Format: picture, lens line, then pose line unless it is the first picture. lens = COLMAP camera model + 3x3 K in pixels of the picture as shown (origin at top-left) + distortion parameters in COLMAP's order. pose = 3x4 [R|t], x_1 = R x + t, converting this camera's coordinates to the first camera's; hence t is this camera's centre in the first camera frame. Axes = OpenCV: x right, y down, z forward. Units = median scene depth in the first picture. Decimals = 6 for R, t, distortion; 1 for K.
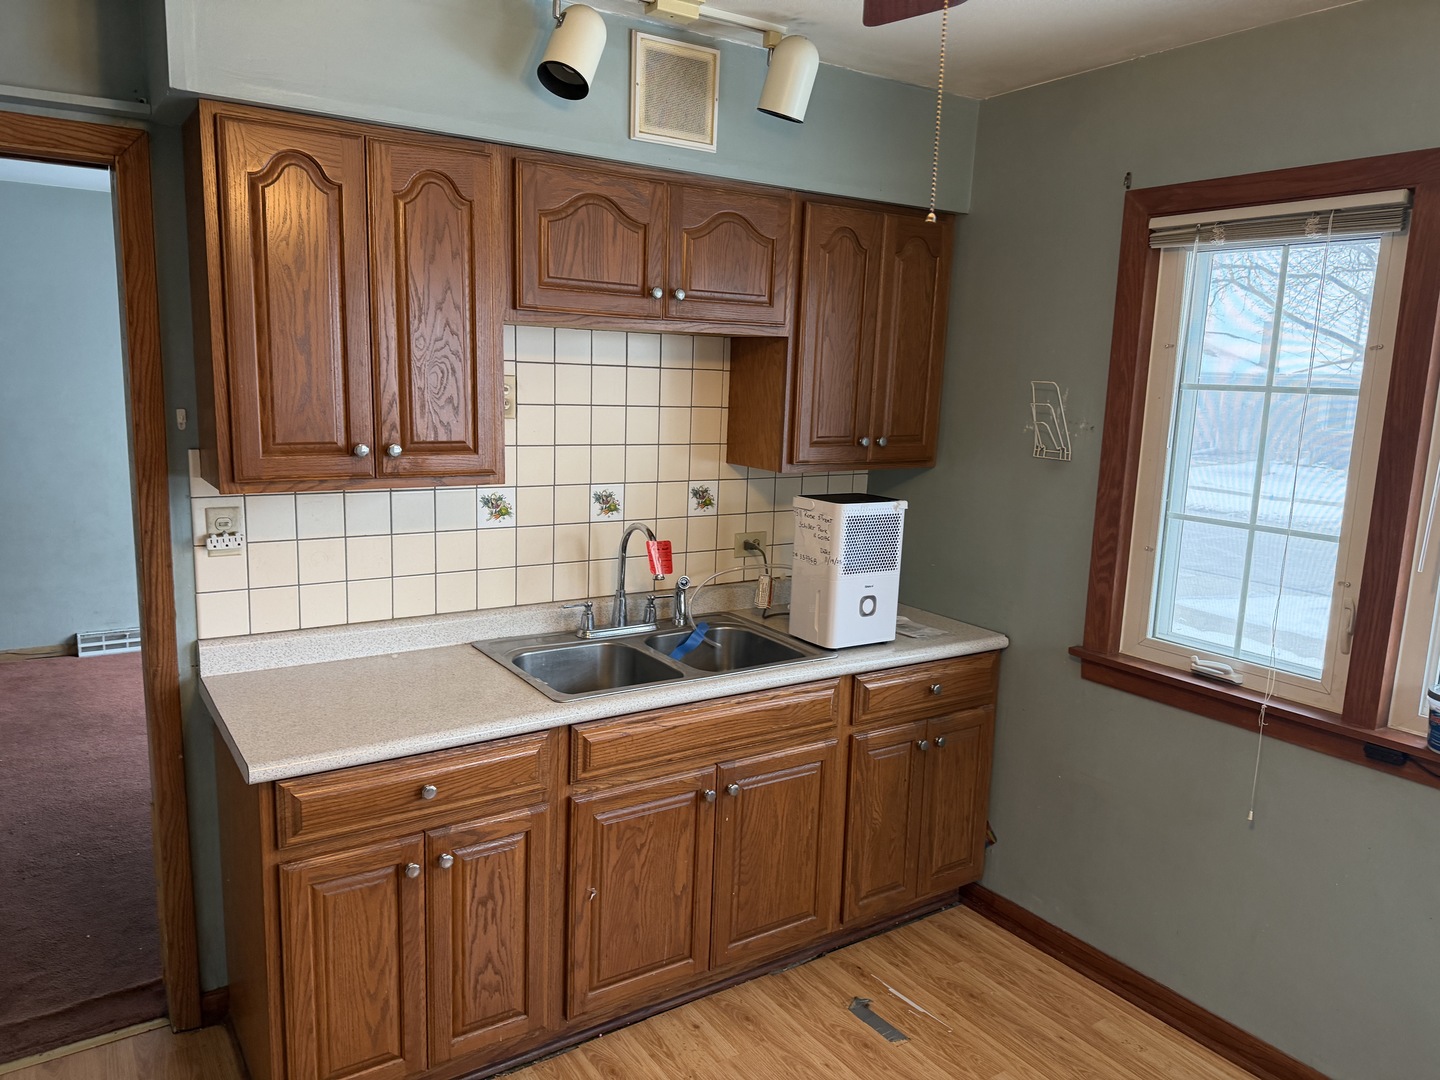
lens RADIAL K [[991.2, 0, 720.0], [0, 991.2, 540.0], [0, 0, 1]] dist [0.007920, -0.034456]
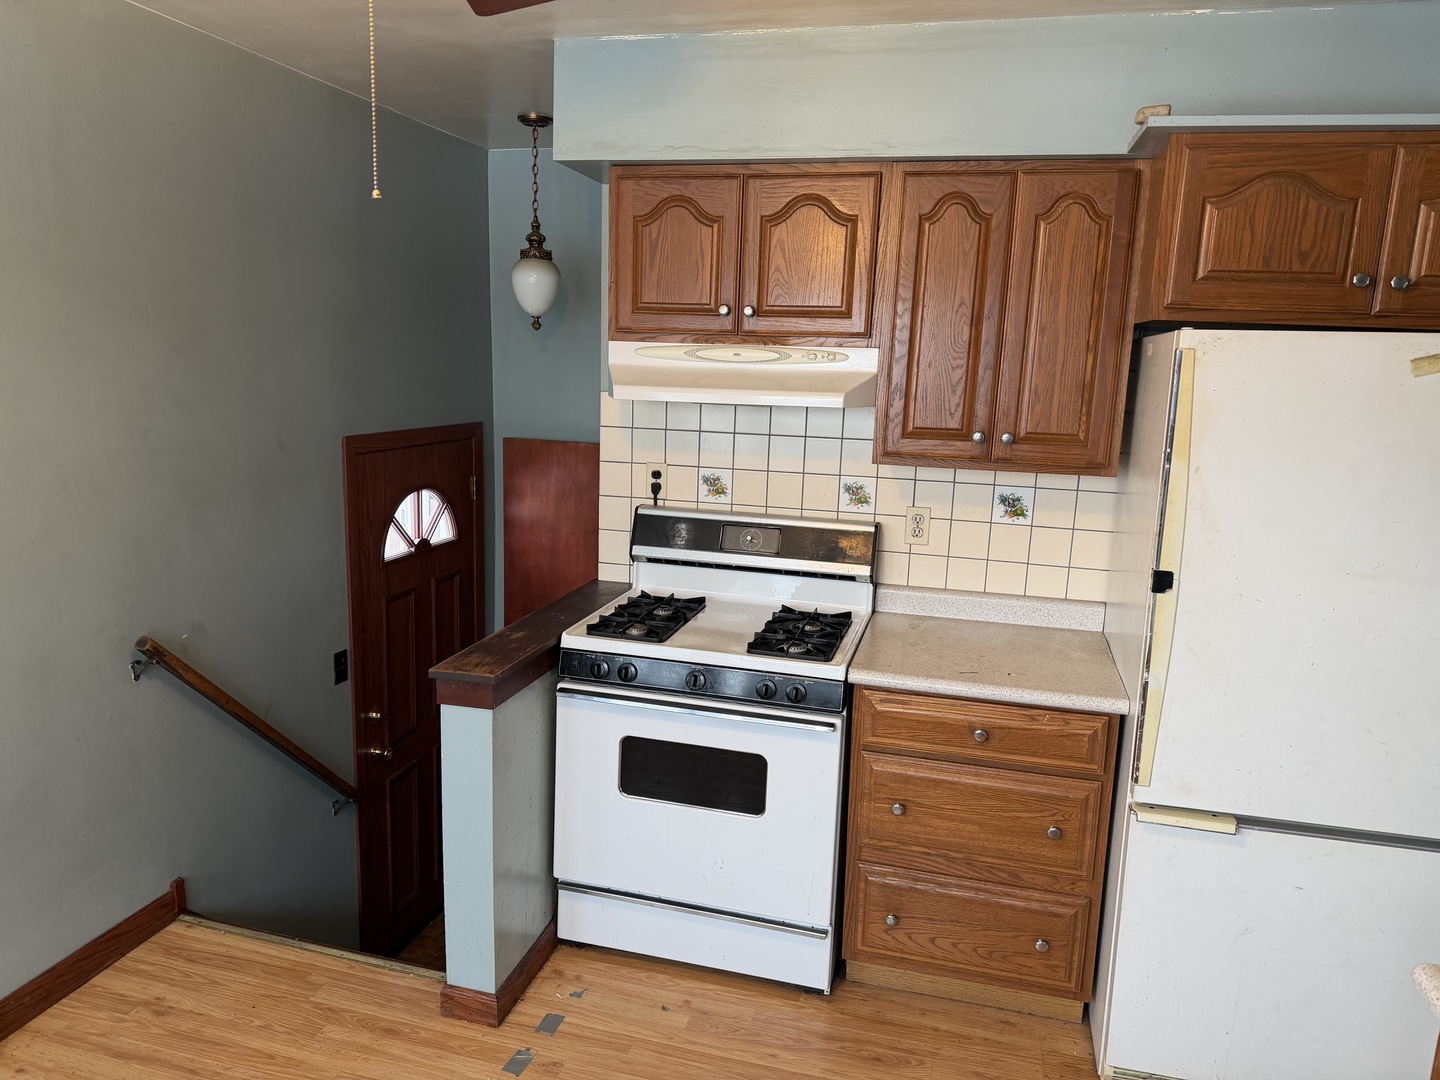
lens RADIAL K [[991.2, 0, 720.0], [0, 991.2, 540.0], [0, 0, 1]] dist [0.007920, -0.034456]
pose [[0.645541, 0.124963, -0.753433, 0.662886], [-0.126632, 0.990381, 0.055765, -0.031861], [0.753154, 0.059410, 0.655156, 0.180923]]
